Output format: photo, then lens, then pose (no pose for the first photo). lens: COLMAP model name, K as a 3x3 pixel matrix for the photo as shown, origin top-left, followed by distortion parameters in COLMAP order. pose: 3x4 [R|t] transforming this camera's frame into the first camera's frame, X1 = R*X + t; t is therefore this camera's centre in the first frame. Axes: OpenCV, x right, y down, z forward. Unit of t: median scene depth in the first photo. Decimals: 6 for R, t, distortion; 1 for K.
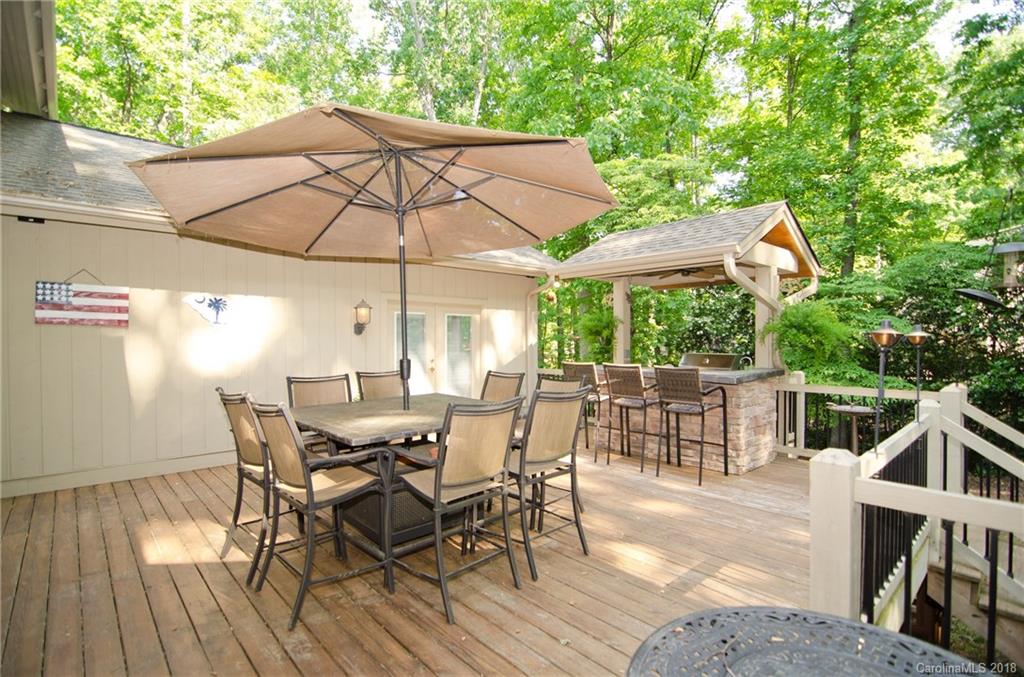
lens RADIAL K [[496.5, 0, 515.6], [0, 496.5, 346.2], [0, 0, 1]] dist [-0.008730, -0.001736]
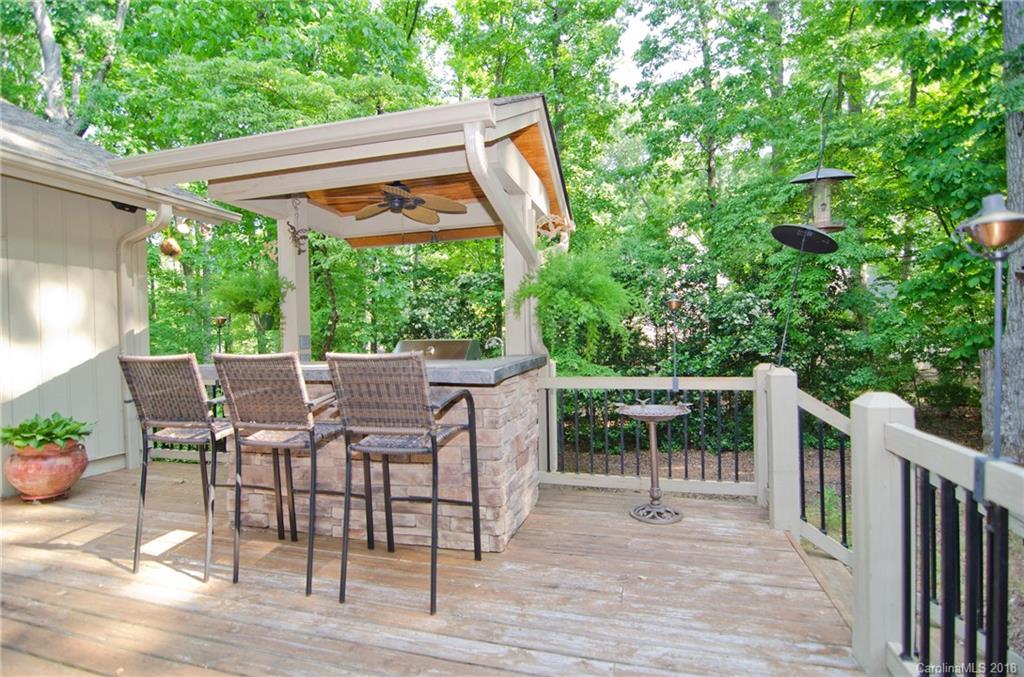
lens RADIAL K [[496.5, 0, 508.3], [0, 496.5, 340.9], [0, 0, 1]] dist [-0.008730, -0.001736]
pose [[0.859390, -0.018651, 0.510981, 0.172910], [0.025593, 0.999651, -0.006556, 0.031639], [-0.510680, 0.018711, 0.859567, 0.483040]]
